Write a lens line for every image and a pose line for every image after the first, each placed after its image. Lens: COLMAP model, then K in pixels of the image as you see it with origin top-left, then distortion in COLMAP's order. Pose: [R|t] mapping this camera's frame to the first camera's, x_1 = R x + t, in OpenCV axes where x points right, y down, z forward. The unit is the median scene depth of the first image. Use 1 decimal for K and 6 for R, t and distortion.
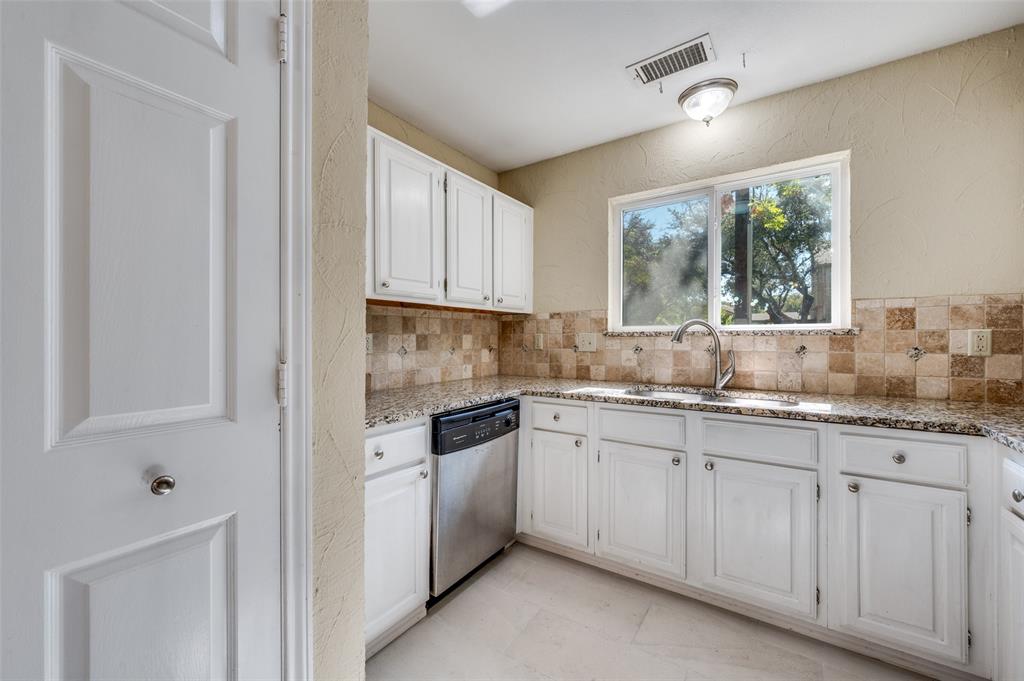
lens RADIAL K [[406.0, 0, 512.5], [0, 406.0, 338.1], [0, 0, 1]] dist [-0.000127, 0.000028]
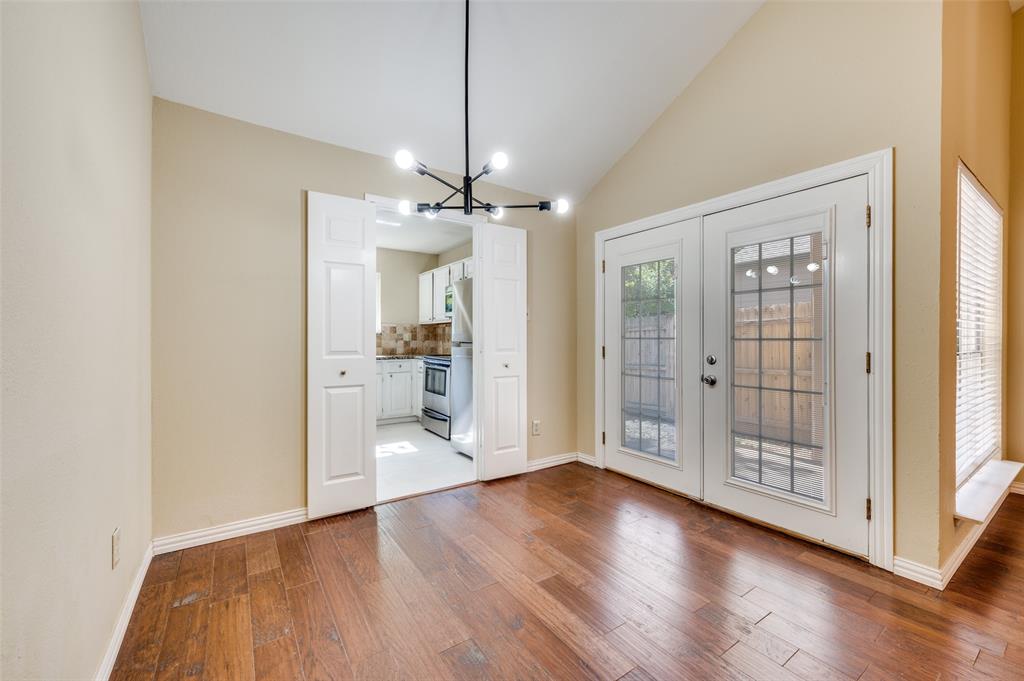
lens RADIAL K [[406.0, 0, 512.9], [0, 406.0, 339.5], [0, 0, 1]] dist [-0.000127, 0.000028]
pose [[0.372120, -0.000377, 0.928185, -1.743460], [0.000607, 1.000000, 0.000162, 0.029601], [-0.928185, 0.000503, 0.372120, -1.122132]]
